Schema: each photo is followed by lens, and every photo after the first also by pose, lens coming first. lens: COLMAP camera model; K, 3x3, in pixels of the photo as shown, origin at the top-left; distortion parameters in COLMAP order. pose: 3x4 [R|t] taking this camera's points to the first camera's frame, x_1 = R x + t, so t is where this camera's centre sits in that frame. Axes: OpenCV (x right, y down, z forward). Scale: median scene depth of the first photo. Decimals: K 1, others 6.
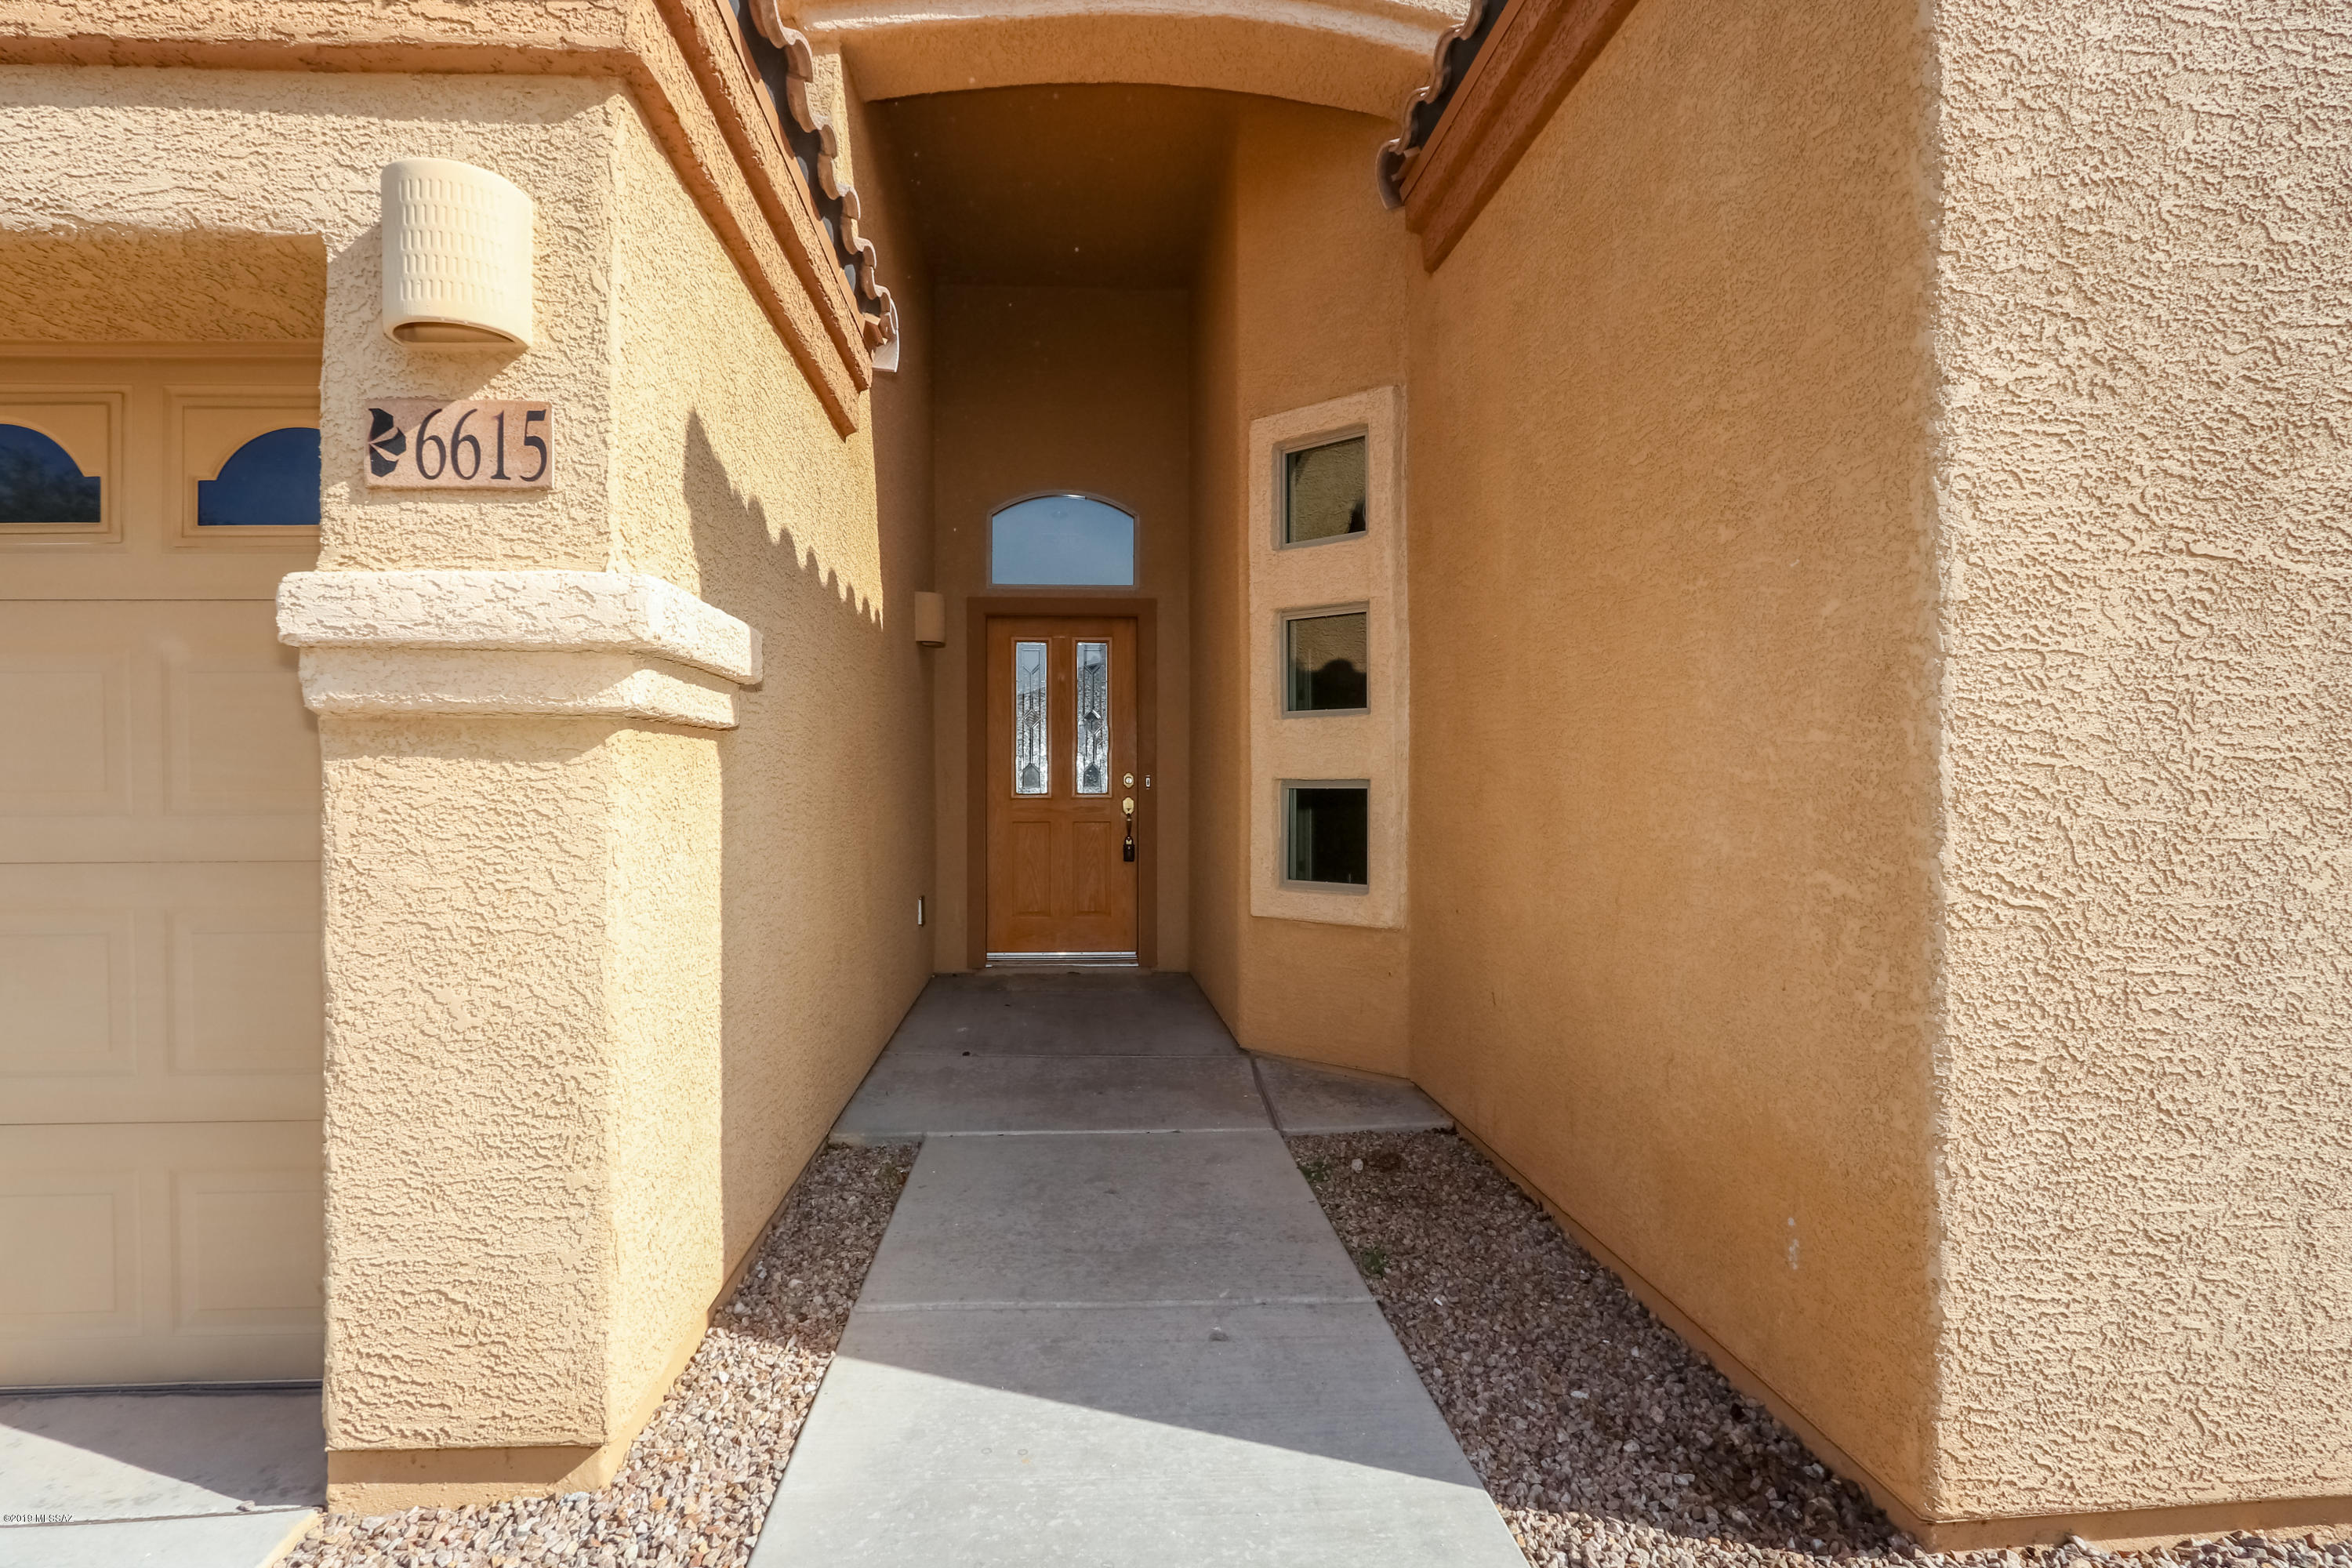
lens RADIAL K [[1151.6, 0, 1151.8], [0, 1151.6, 773.6], [0, 0, 1]] dist [-0.018408, 0.000367]
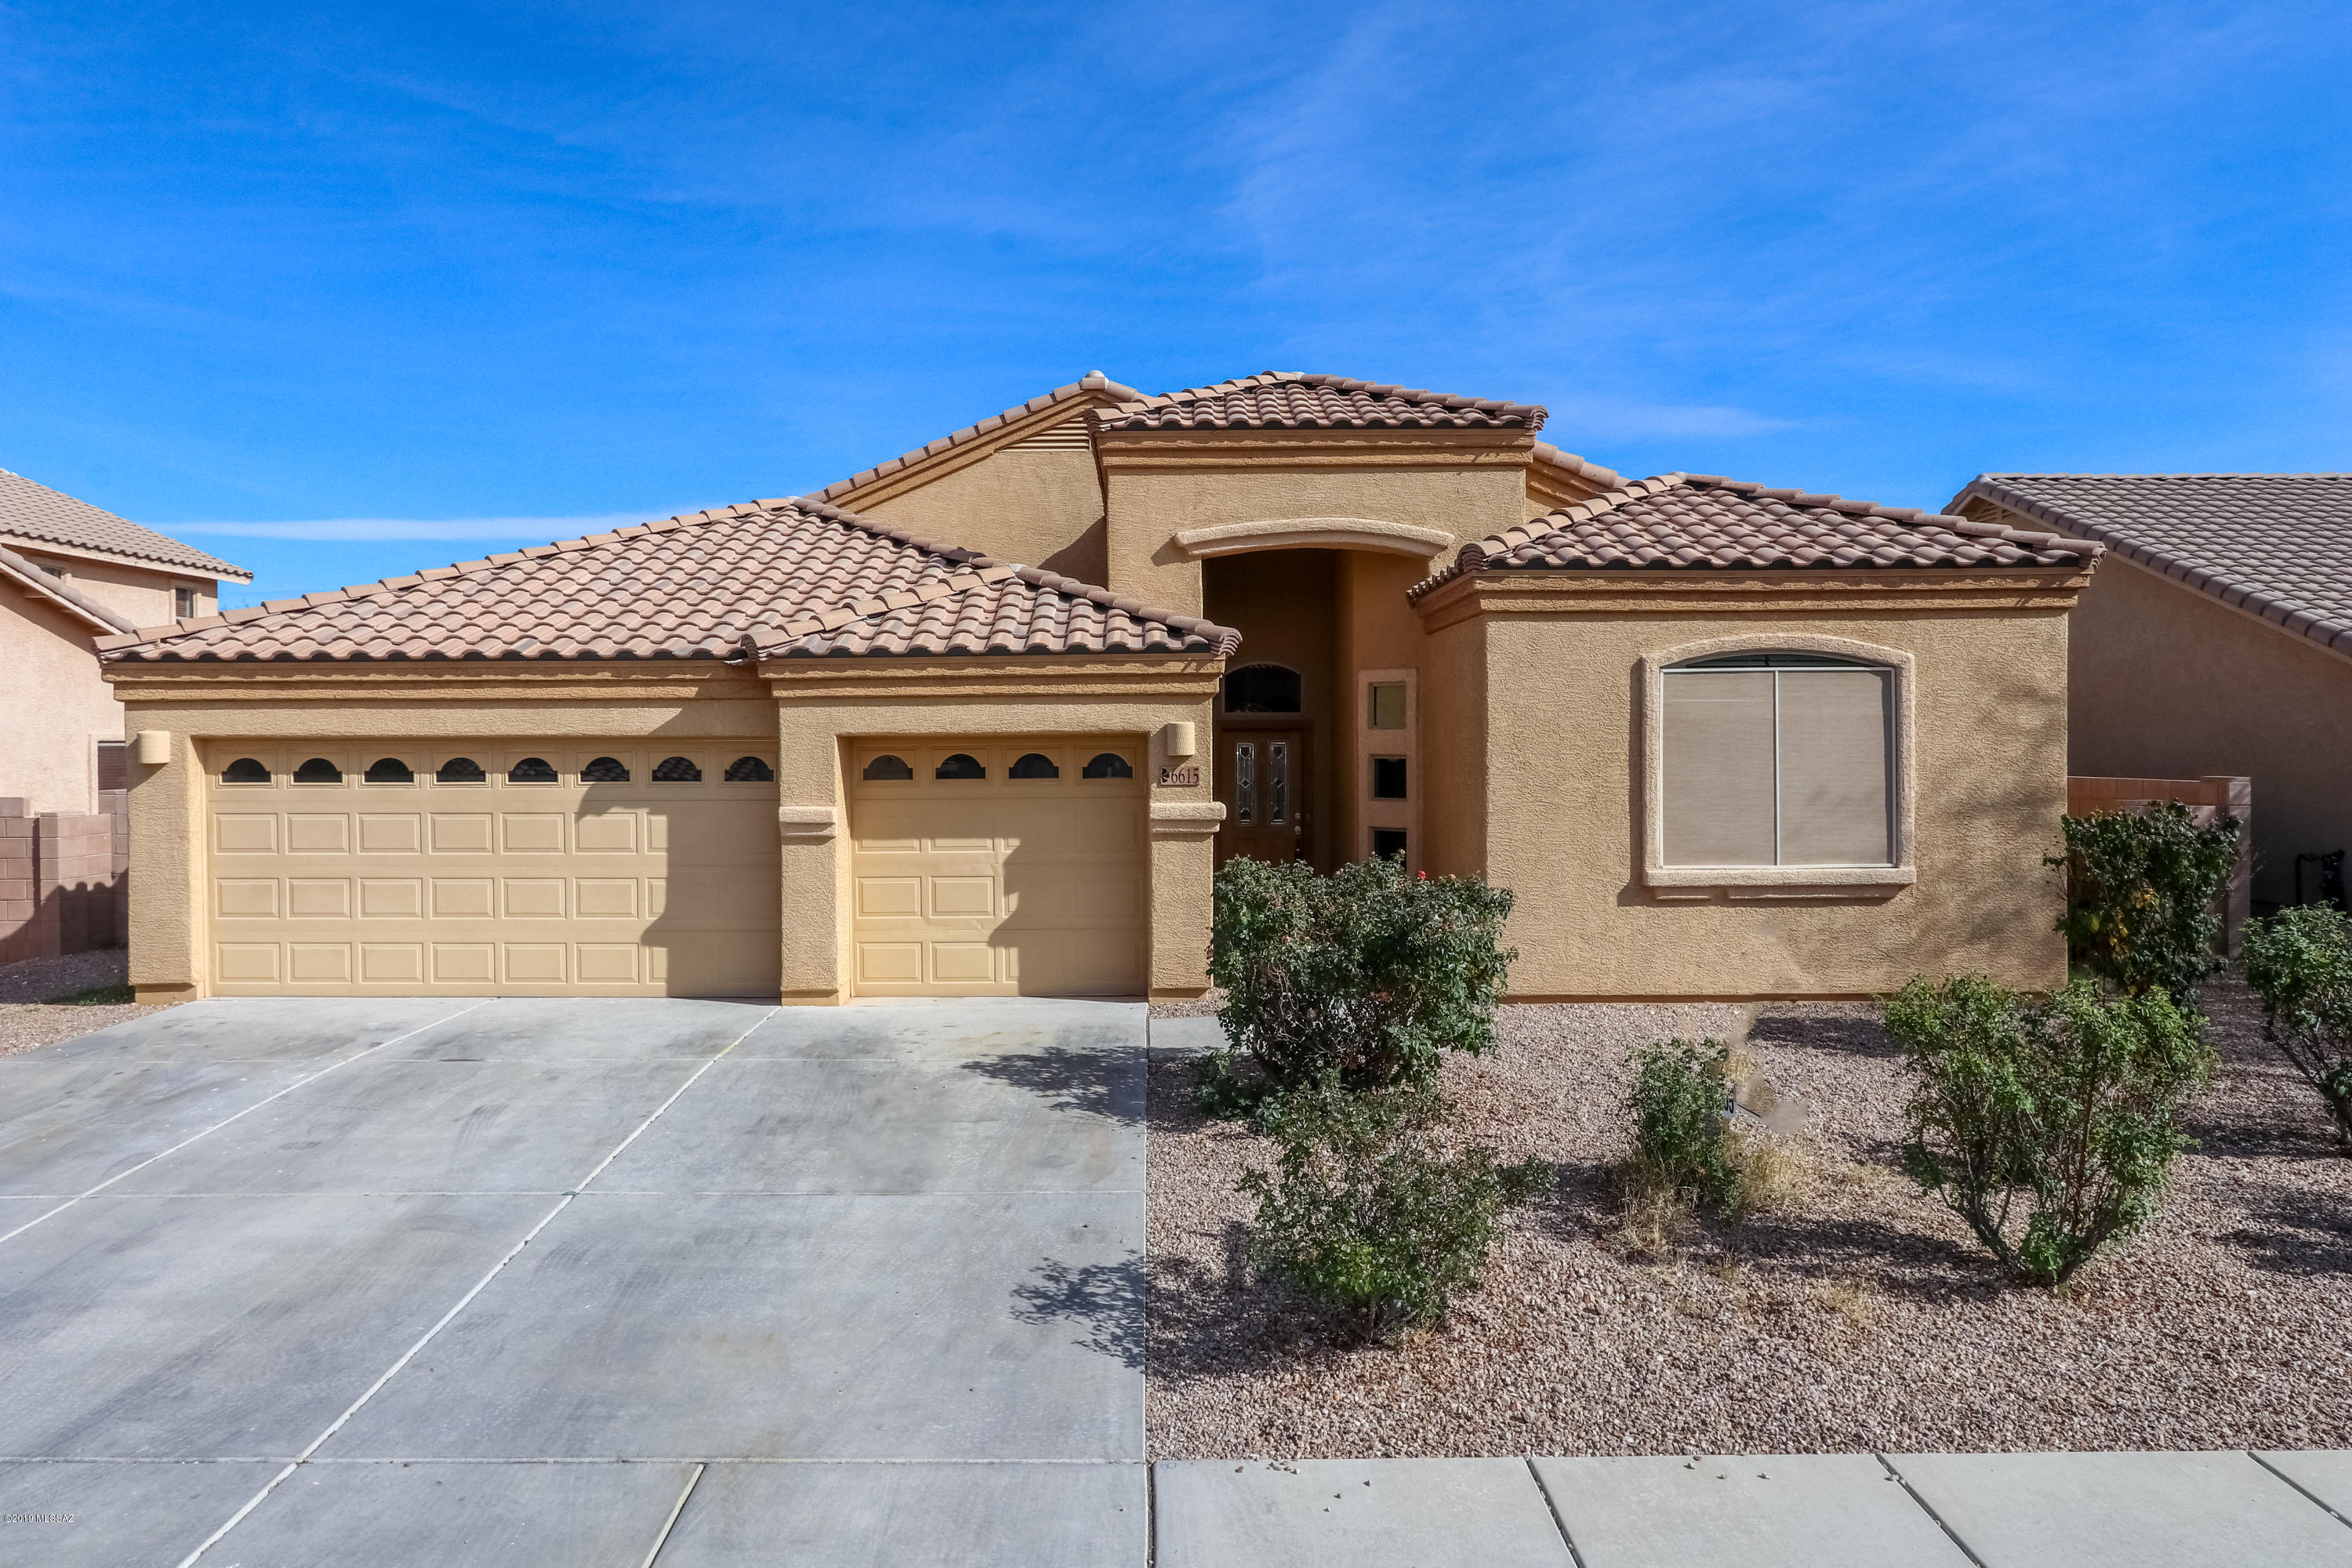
lens RADIAL K [[1470.0, 0, 1176.0], [0, 1470.0, 784.0], [0, 0, 1]] dist [0.006352, 0.002513]
pose [[0.997939, -0.002201, -0.064130, -0.229694], [0.004155, 0.999531, 0.030349, -0.429072], [0.064033, -0.030553, 0.997480, -4.973410]]
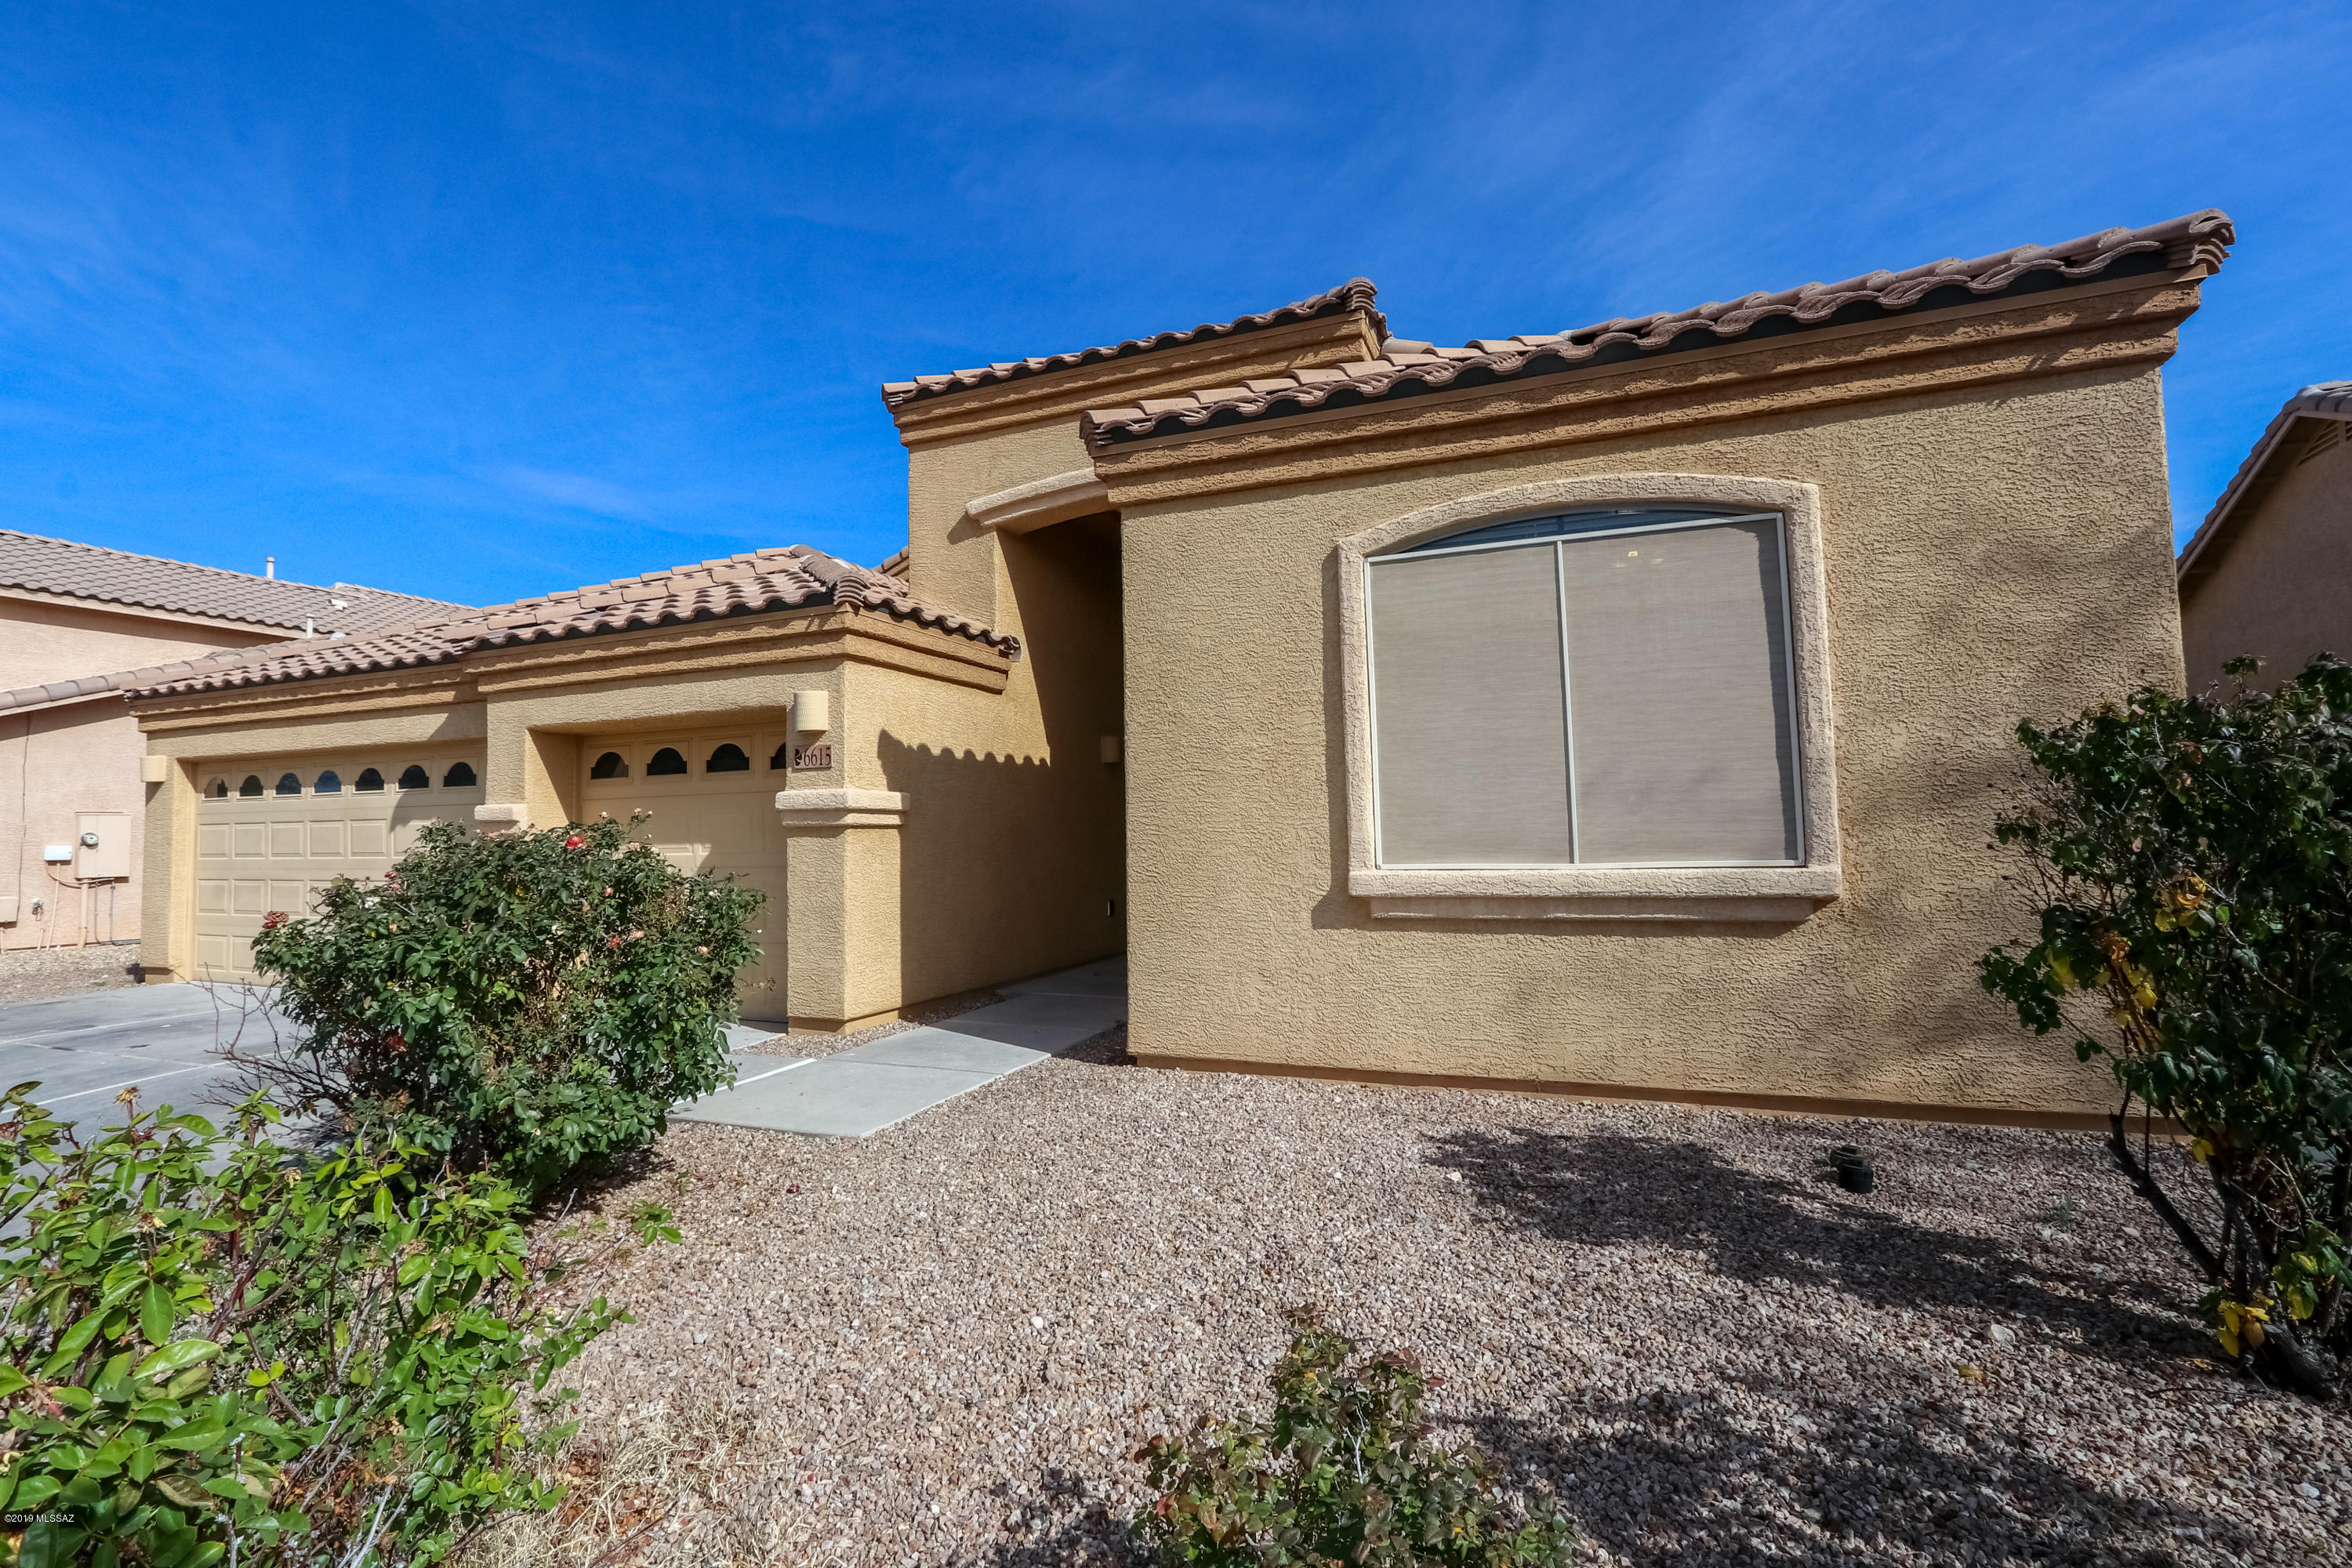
lens RADIAL K [[1120.8, 0, 1118.5], [0, 1120.8, 767.1], [0, 0, 1]] dist [-0.019781, 0.004137]
pose [[0.886295, -0.041948, -0.461217, 2.032149], [0.018764, 0.998324, -0.054740, -0.024216], [0.462741, 0.039862, 0.885597, -1.855076]]
